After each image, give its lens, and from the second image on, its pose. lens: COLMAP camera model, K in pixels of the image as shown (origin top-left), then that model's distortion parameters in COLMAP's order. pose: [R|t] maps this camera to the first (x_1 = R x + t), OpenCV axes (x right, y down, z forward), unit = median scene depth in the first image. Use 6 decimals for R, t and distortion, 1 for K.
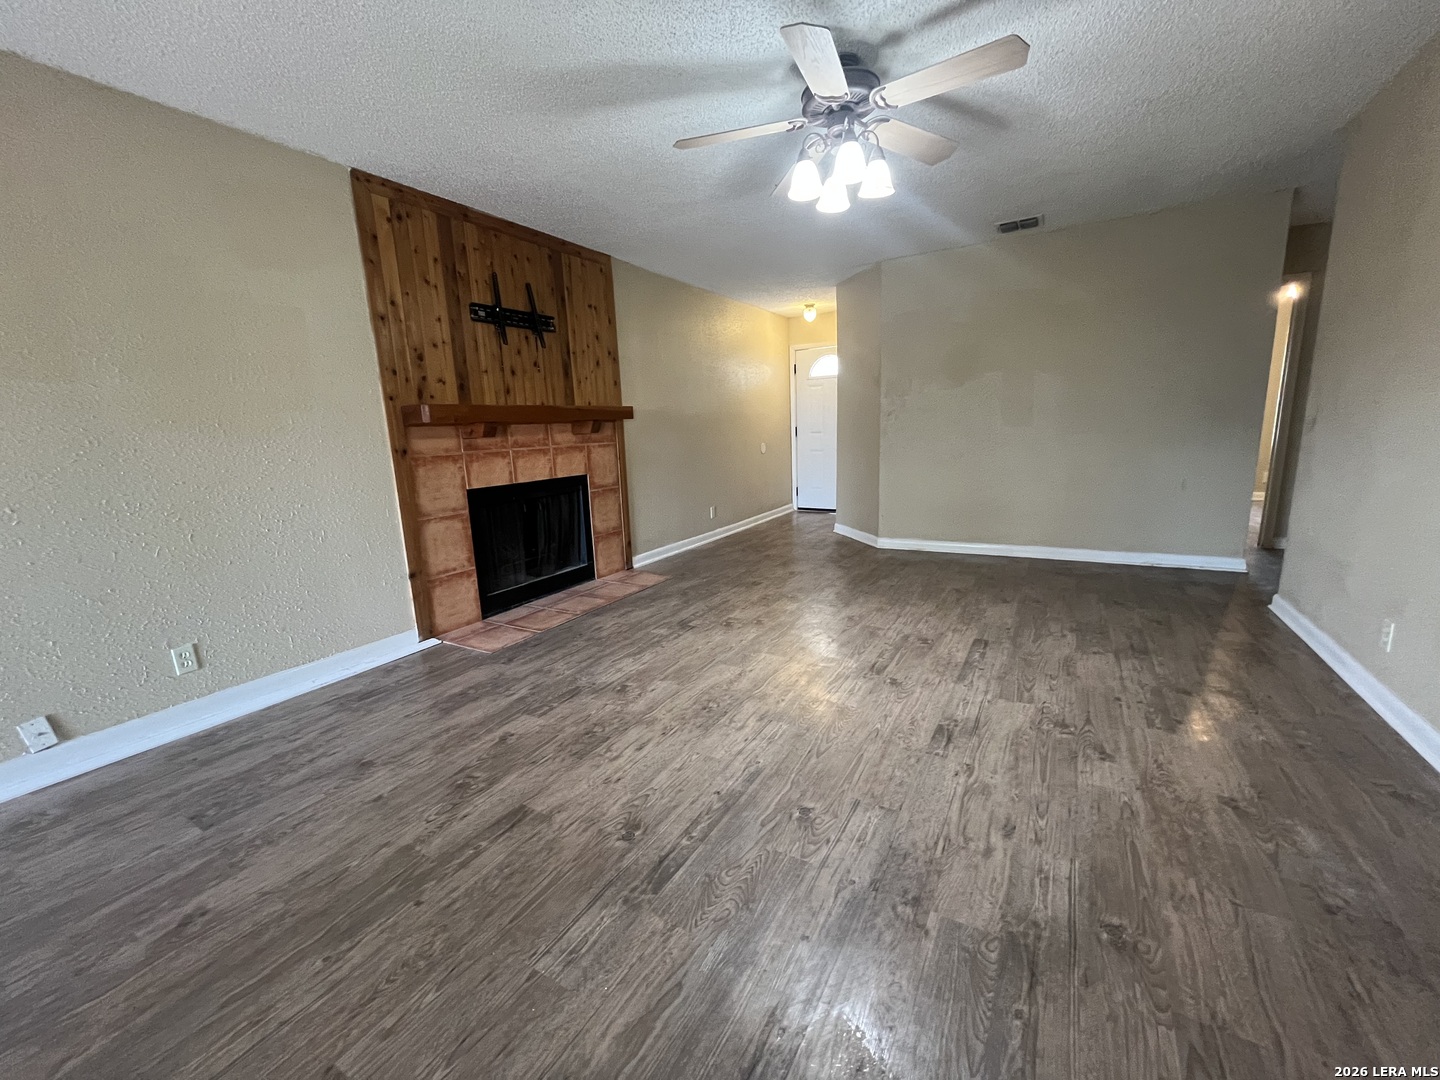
lens RADIAL K [[567.9, 0, 720.0], [0, 567.9, 540.0], [0, 0, 1]] dist [-0.002383, -0.000257]
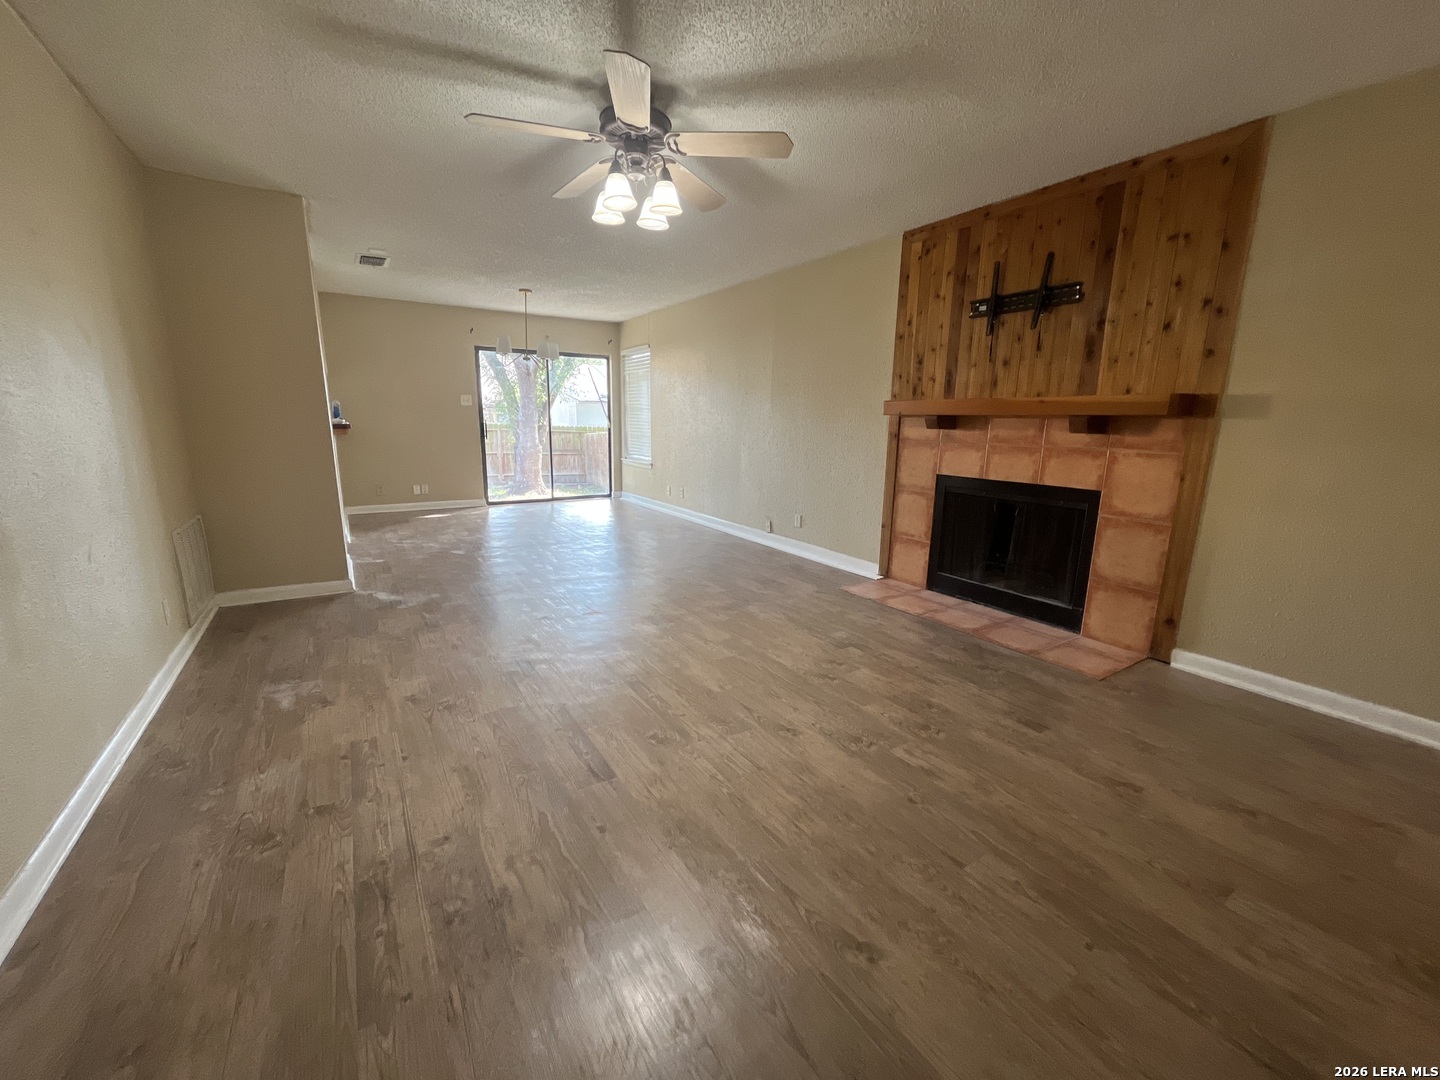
lens RADIAL K [[567.9, 0, 720.0], [0, 567.9, 540.0], [0, 0, 1]] dist [-0.002383, -0.000257]
pose [[-0.434157, 0.222989, -0.872802, 0.774397], [-0.171659, 0.930647, 0.323156, -0.261922], [0.884331, 0.290125, -0.365769, 1.084599]]
